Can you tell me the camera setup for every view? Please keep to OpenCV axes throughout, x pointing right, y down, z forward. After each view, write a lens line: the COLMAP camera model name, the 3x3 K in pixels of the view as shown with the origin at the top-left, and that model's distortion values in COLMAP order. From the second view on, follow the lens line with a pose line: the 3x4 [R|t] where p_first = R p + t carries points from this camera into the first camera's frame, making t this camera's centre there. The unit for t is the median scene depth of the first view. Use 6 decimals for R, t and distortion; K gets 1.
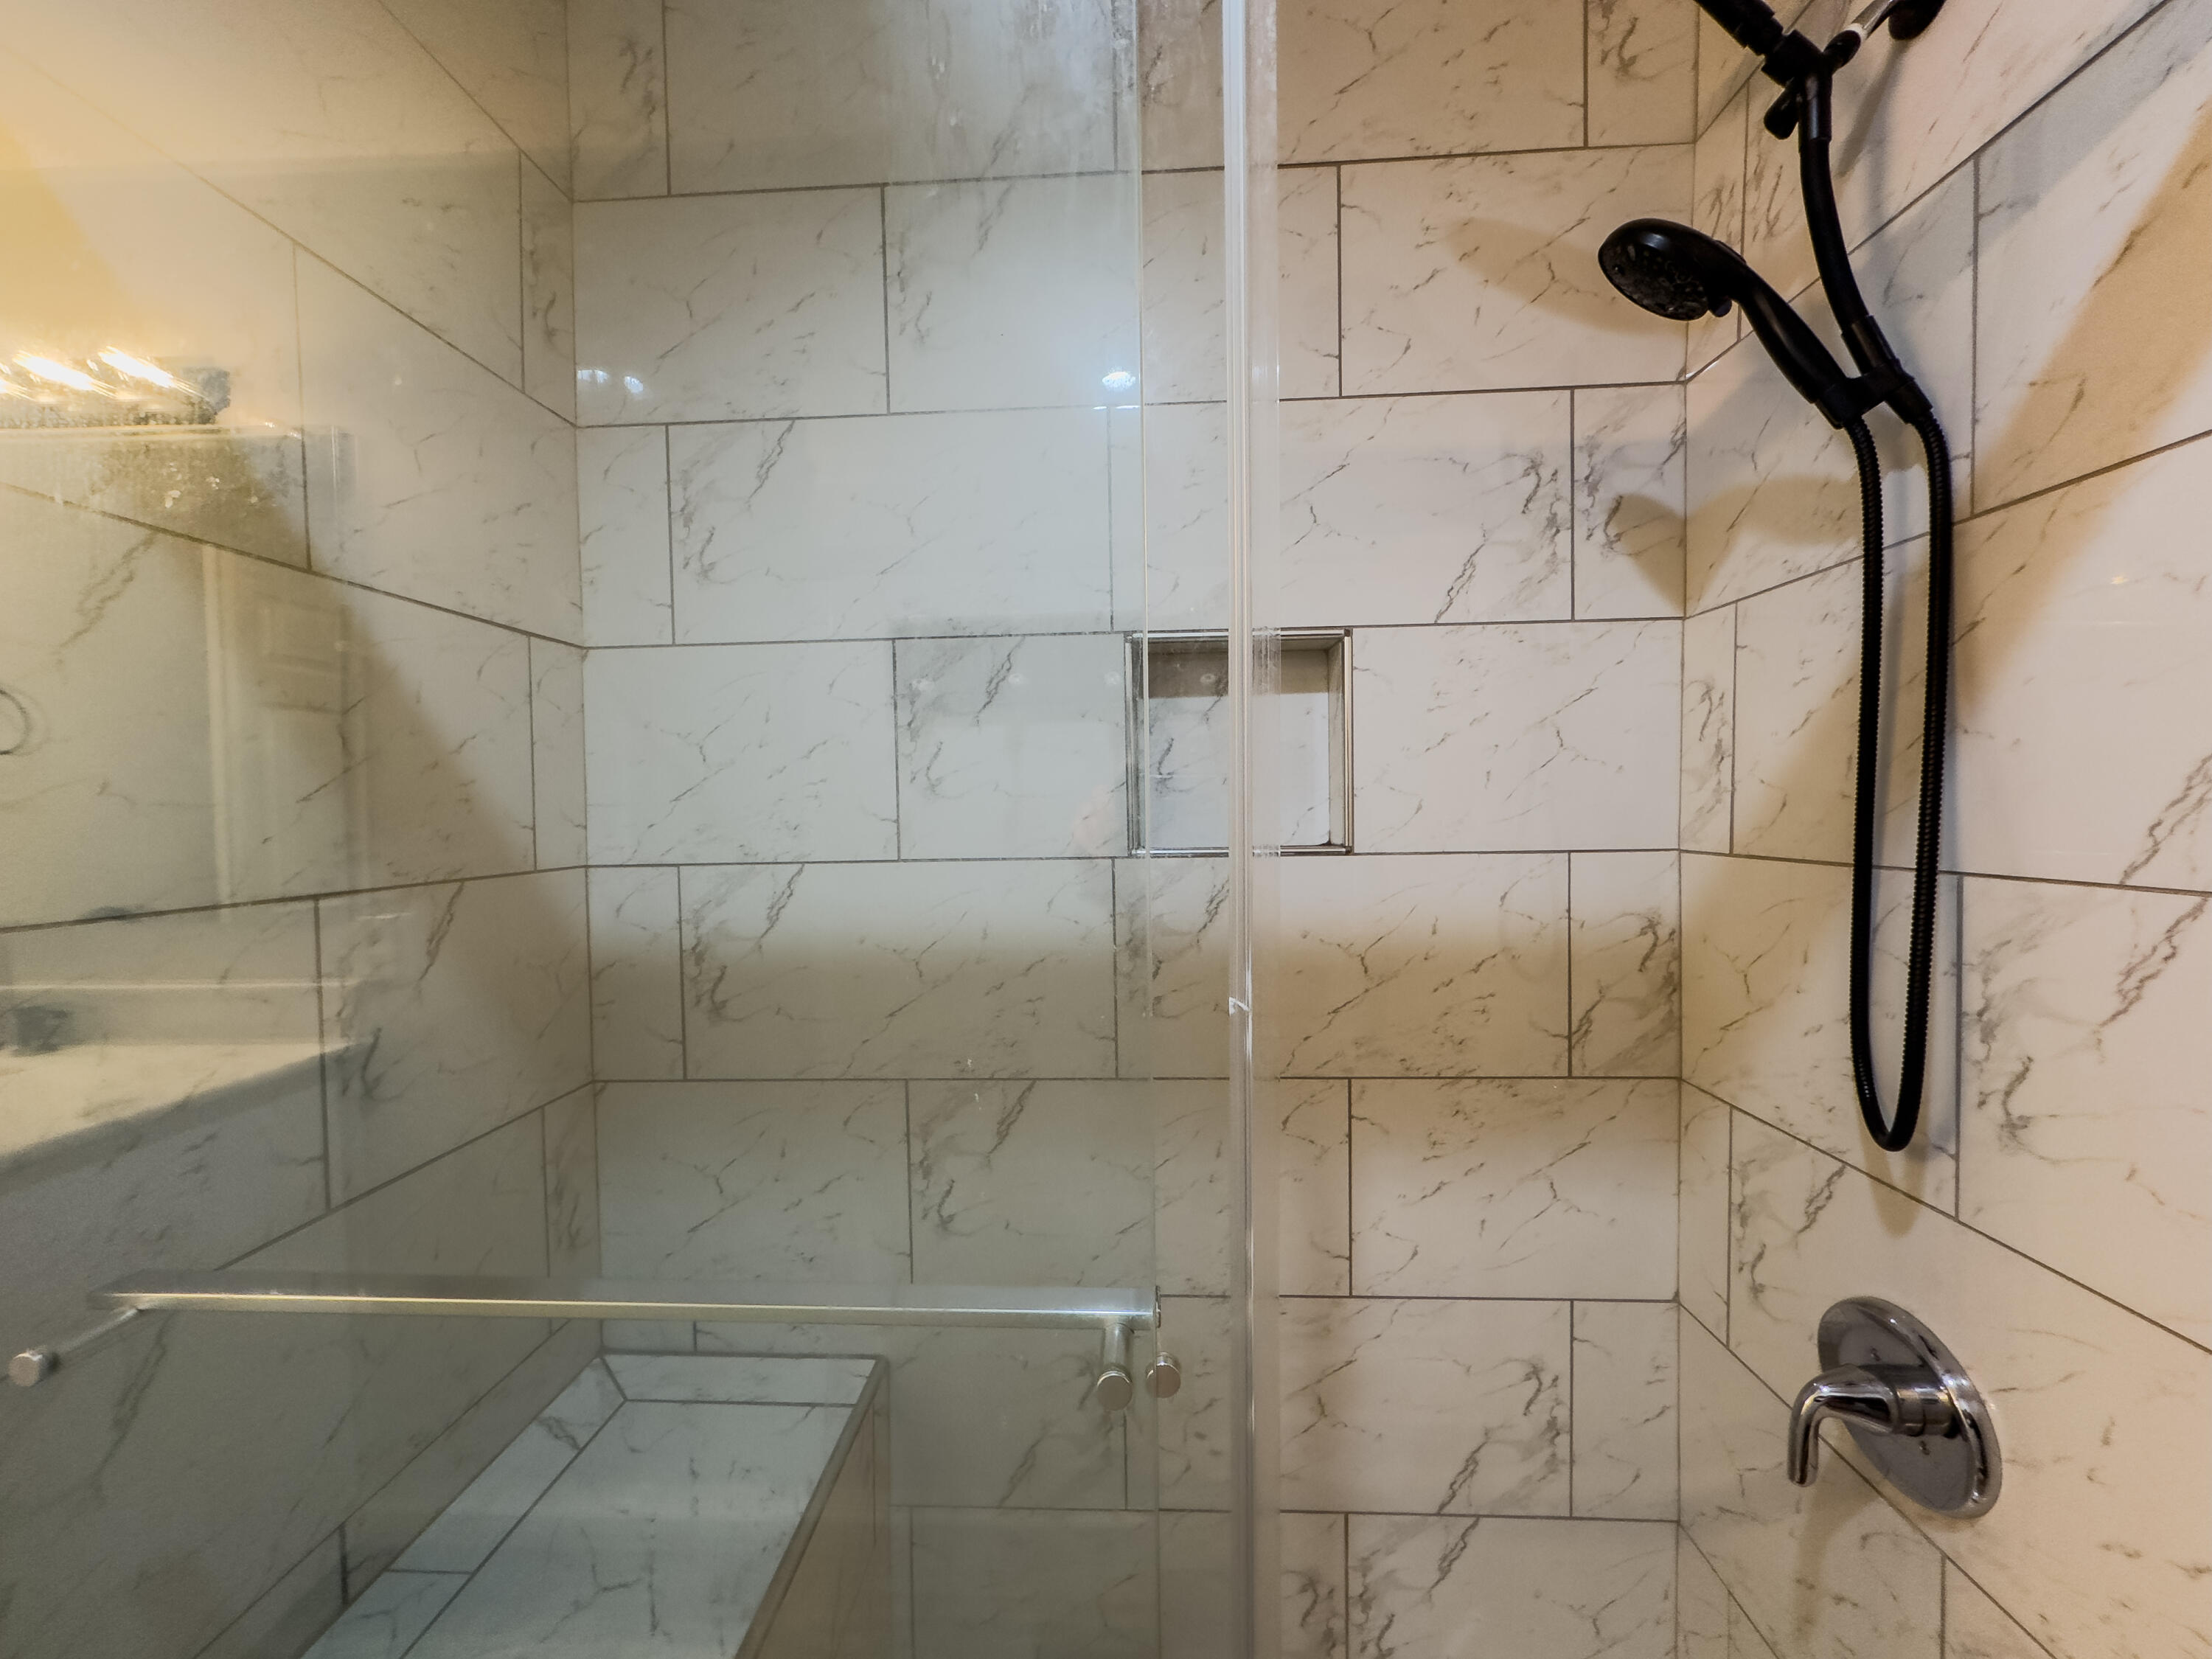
lens RADIAL K [[882.4, 0, 1104.0], [0, 882.4, 829.8], [0, 0, 1]] dist [0.000326, -0.000101]
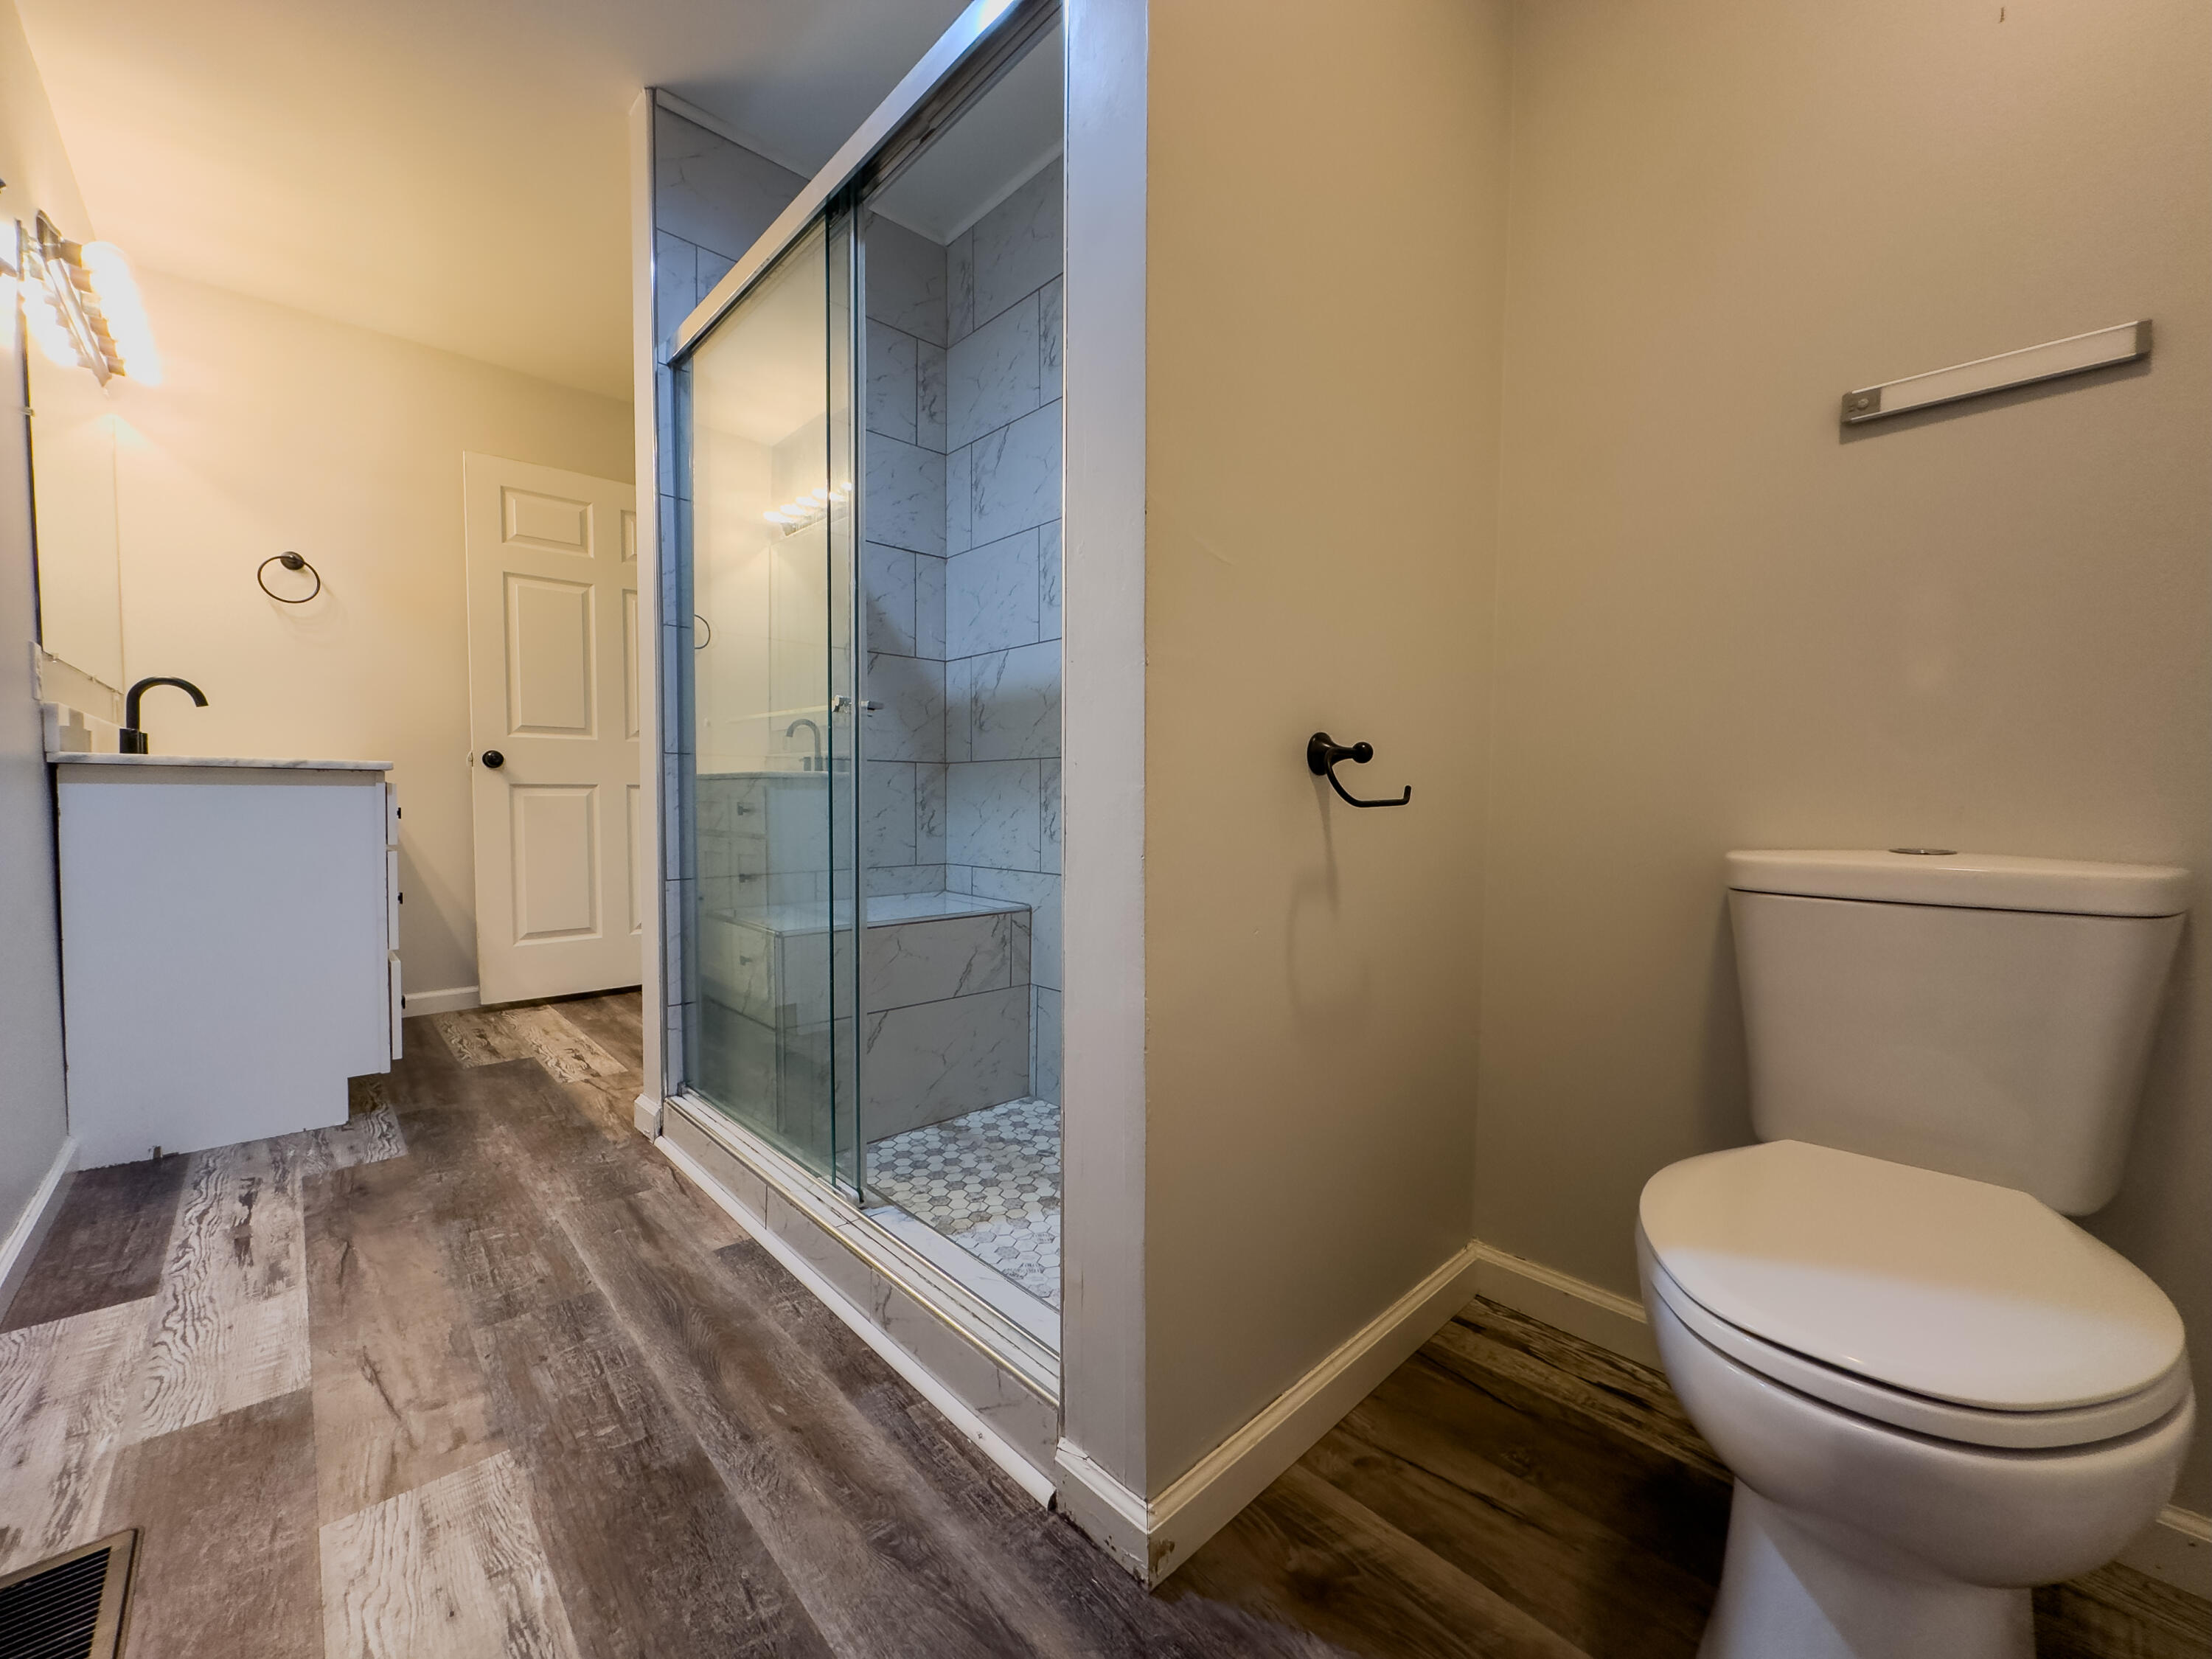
lens RADIAL K [[882.4, 0, 1111.0], [0, 882.4, 830.0], [0, 0, 1]] dist [0.000326, -0.000101]
pose [[0.720838, 0.047287, -0.691489, 1.211632], [-0.034181, 0.998881, 0.032676, 0.369102], [0.692261, 0.000082, 0.721648, -0.269361]]
